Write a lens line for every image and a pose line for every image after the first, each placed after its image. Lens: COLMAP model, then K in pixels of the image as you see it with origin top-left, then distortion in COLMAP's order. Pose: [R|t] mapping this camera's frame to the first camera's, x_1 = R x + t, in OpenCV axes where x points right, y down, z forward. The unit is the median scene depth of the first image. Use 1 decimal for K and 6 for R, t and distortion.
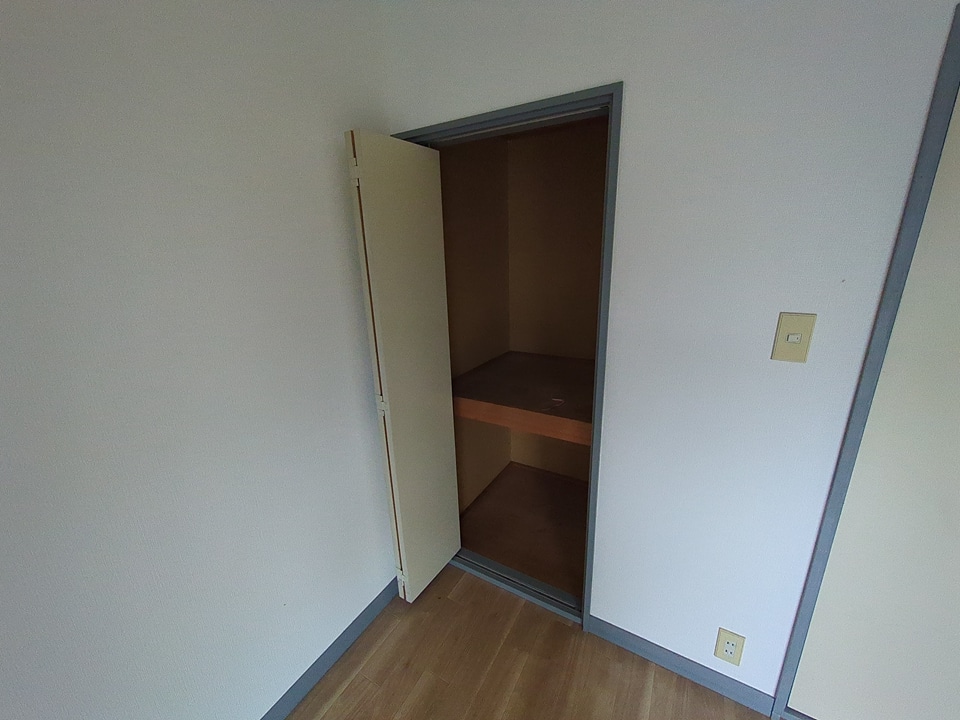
lens RADIAL K [[378.5, 0, 484.2], [0, 378.5, 362.1], [0, 0, 1]] dist [0.002618, 0.000742]
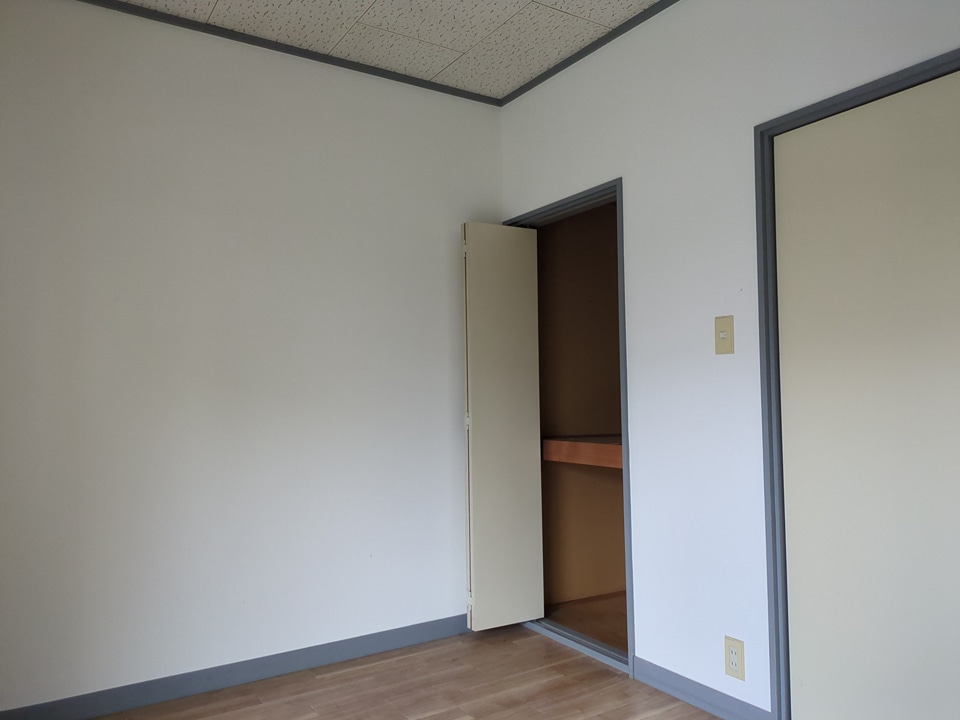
lens RADIAL K [[722.7, 0, 480.0], [0, 722.7, 360.0], [0, 0, 1]] dist [0.007385, -0.002812]
pose [[0.885750, -0.006022, -0.464124, 0.855617], [-0.144421, 0.946707, -0.287903, 0.599115], [0.441124, 0.322039, 0.837676, -1.003073]]
